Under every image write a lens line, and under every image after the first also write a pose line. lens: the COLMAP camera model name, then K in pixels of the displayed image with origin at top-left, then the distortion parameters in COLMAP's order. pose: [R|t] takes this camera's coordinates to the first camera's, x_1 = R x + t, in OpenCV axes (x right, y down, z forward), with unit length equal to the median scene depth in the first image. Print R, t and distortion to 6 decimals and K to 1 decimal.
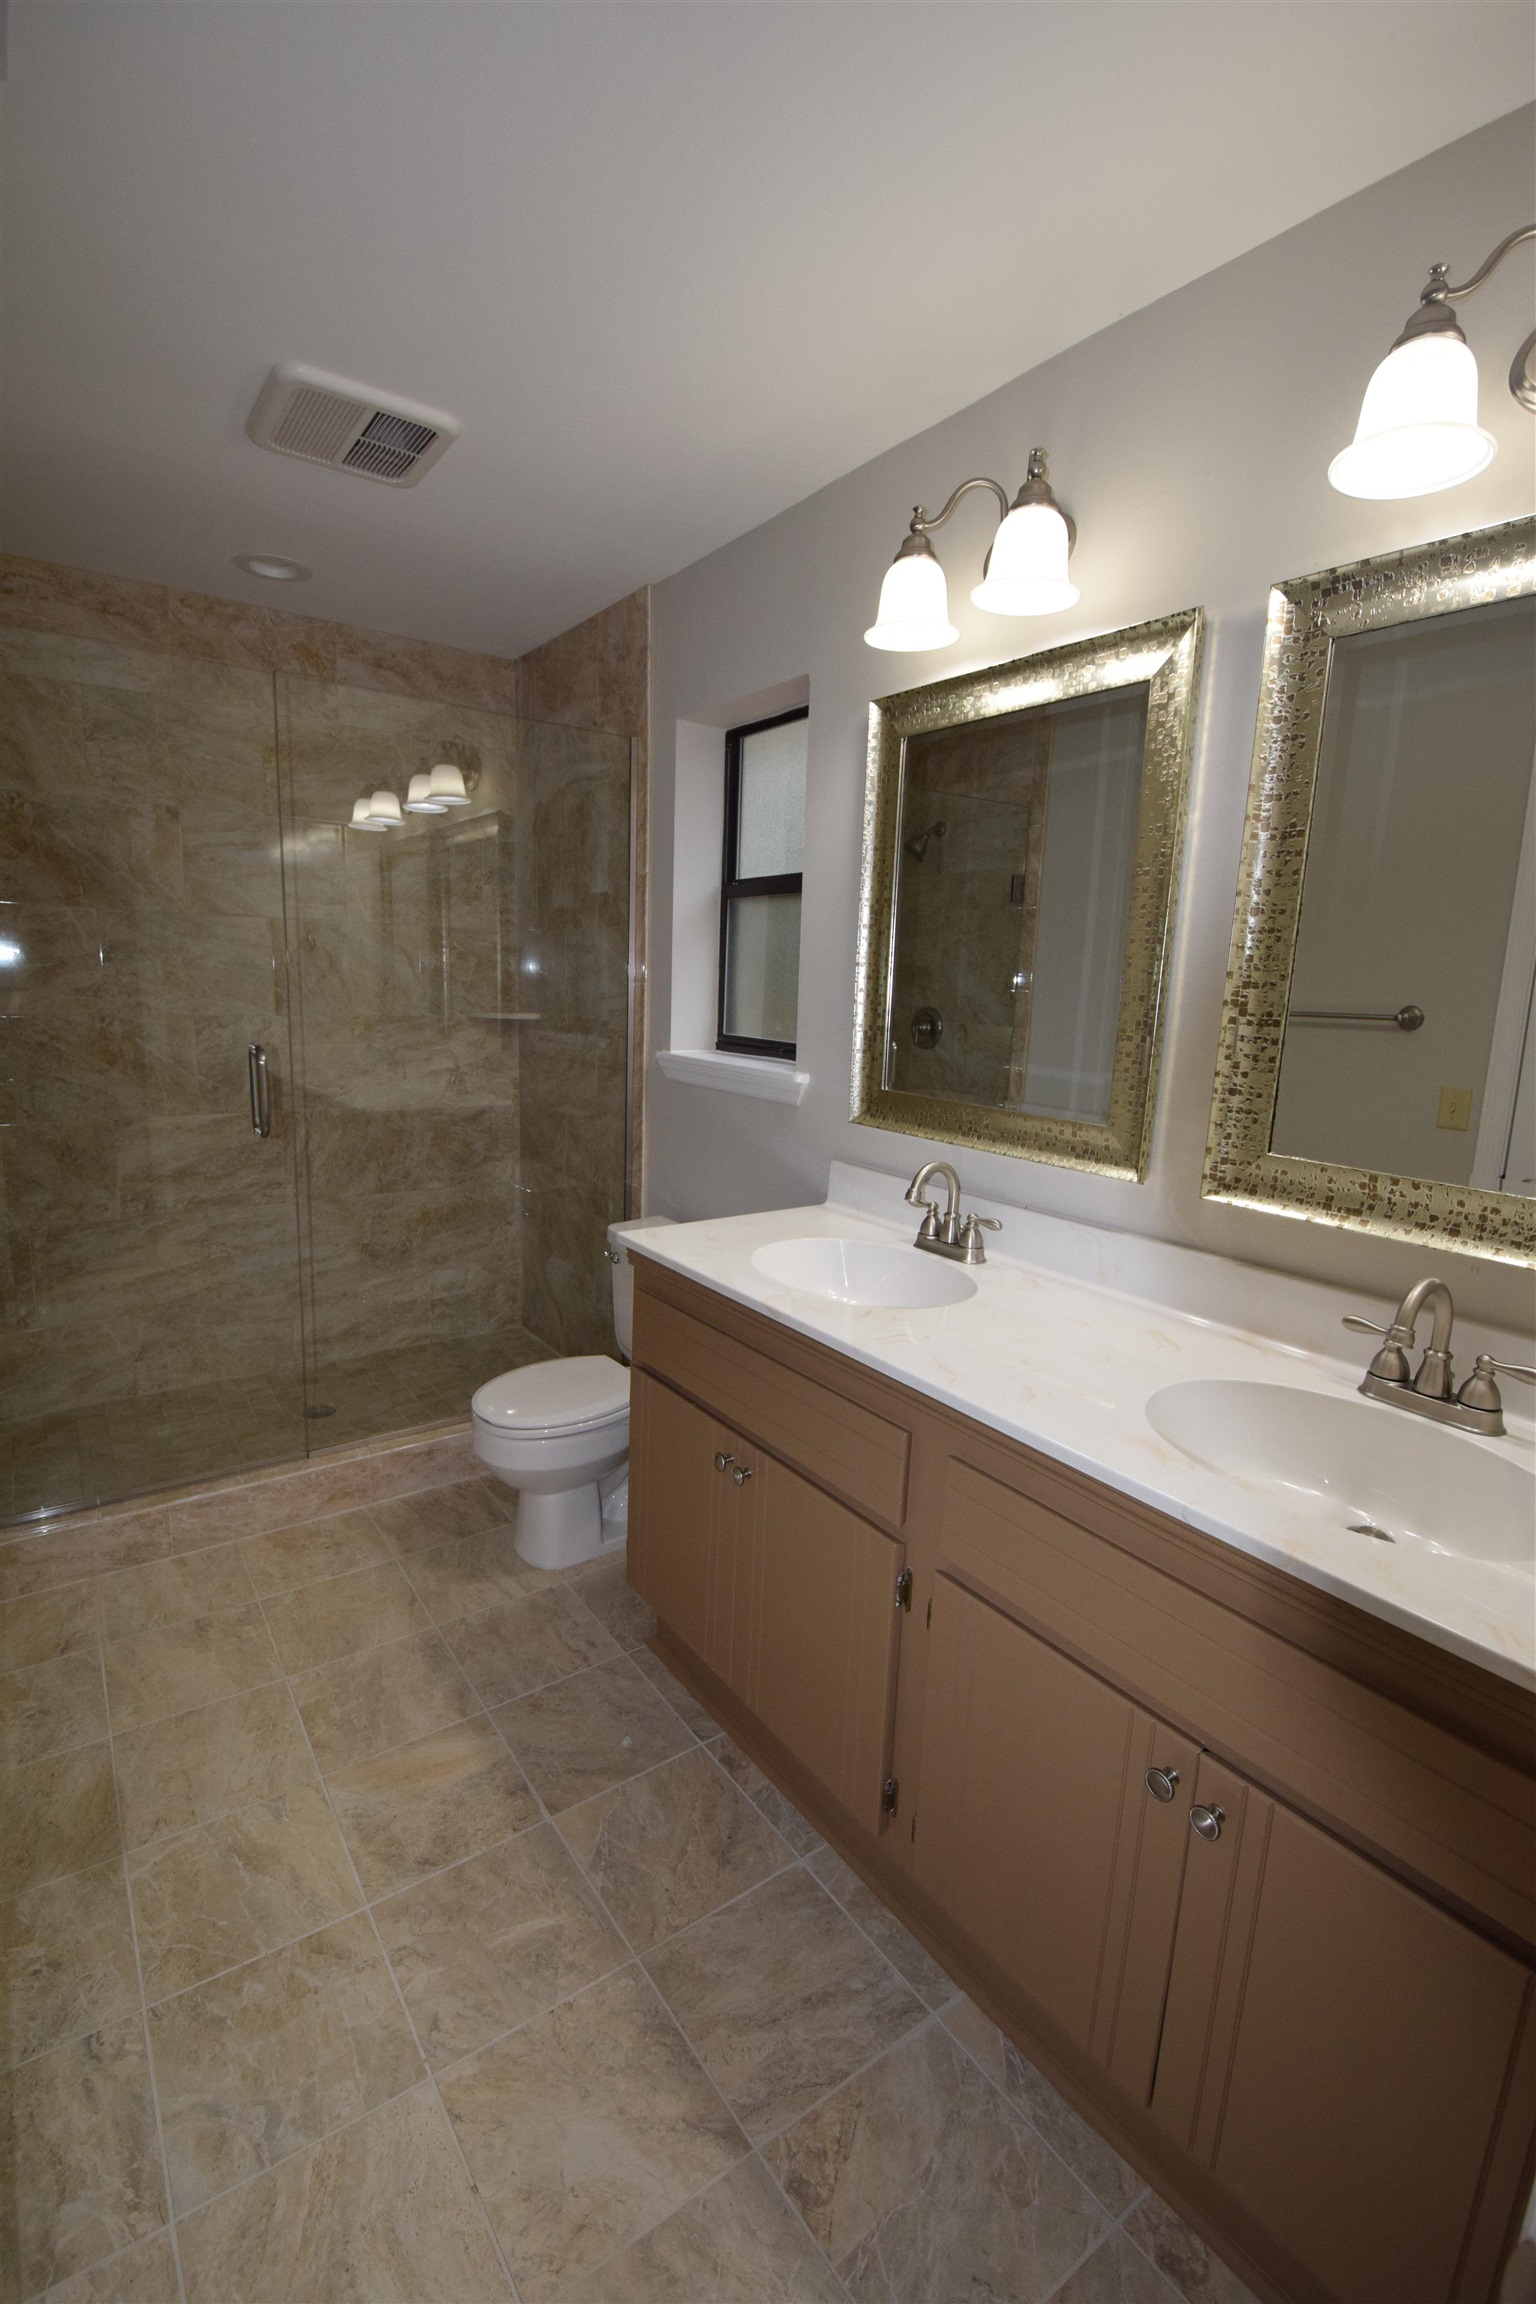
lens RADIAL K [[1032.4, 0, 768.0], [0, 1032.4, 1152.0], [0, 0, 1]] dist [-0.002455, -0.025644]
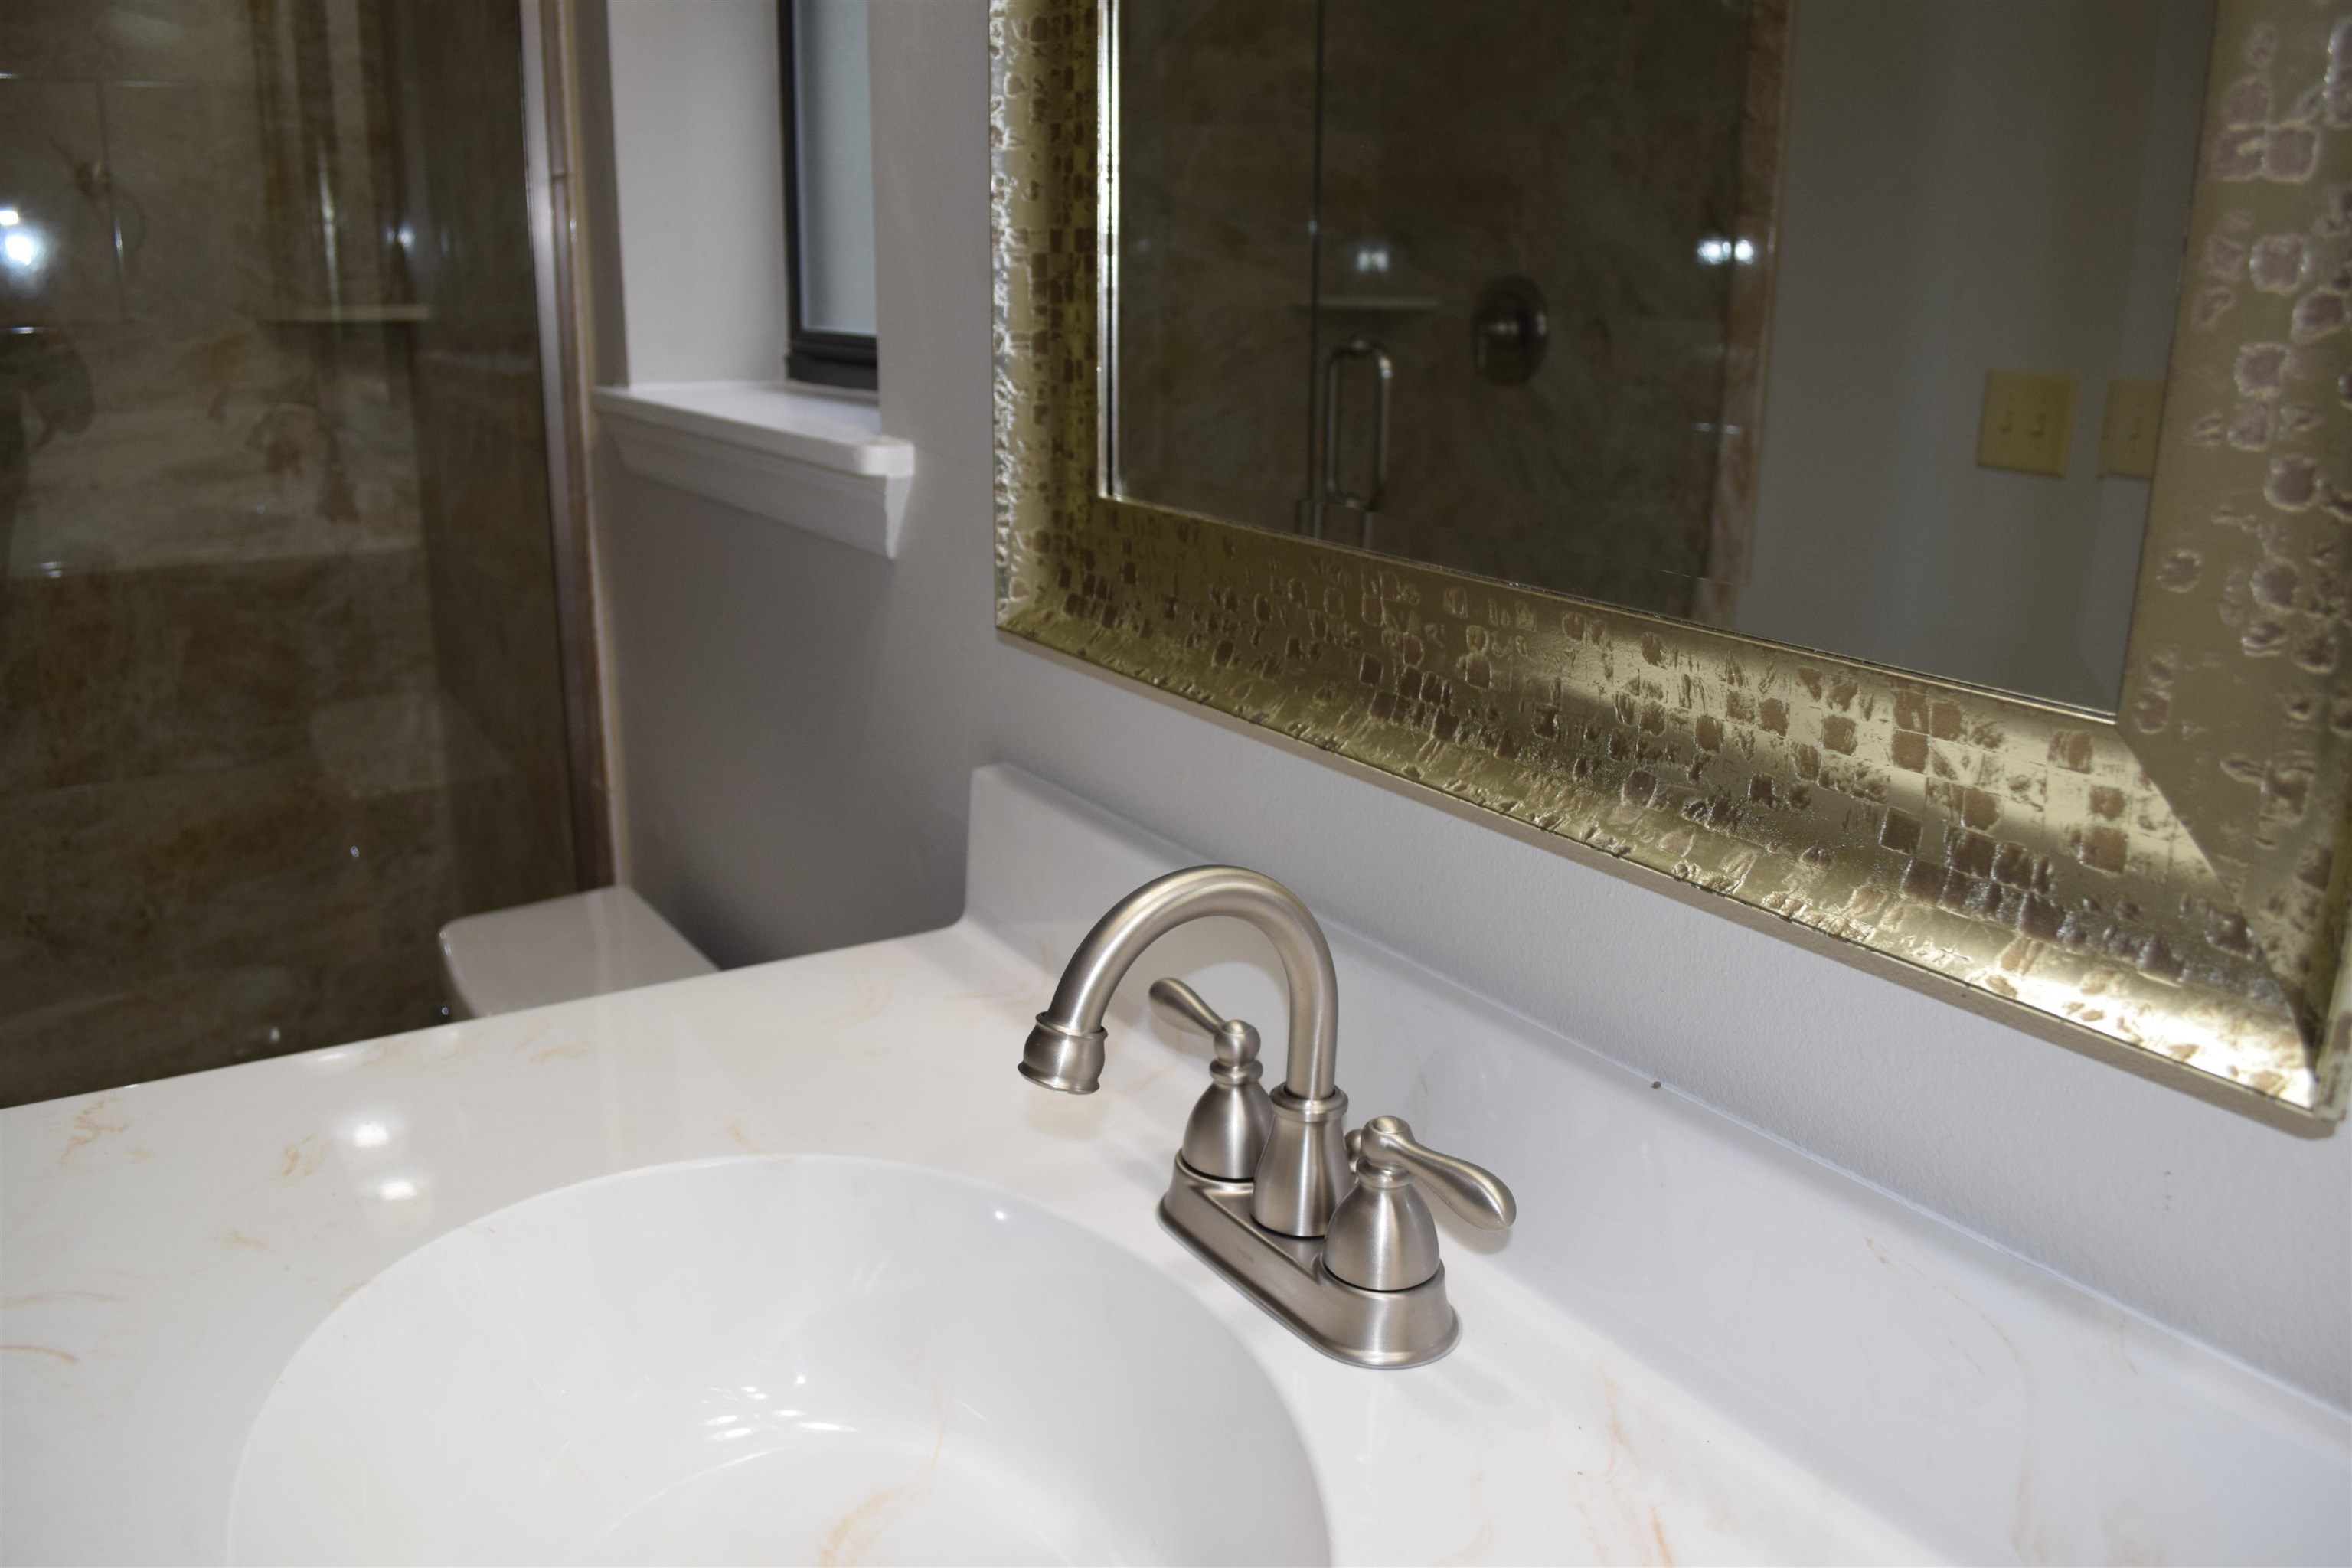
lens RADIAL K [[1963.2, 0, 1176.0], [0, 1963.2, 784.0], [0, 0, 1]] dist [-0.085524, 0.000315]
pose [[0.998177, -0.007010, -0.059951, 0.096961], [0.012246, 0.996096, 0.087419, -0.021102], [0.059105, -0.087994, 0.994366, 0.335502]]
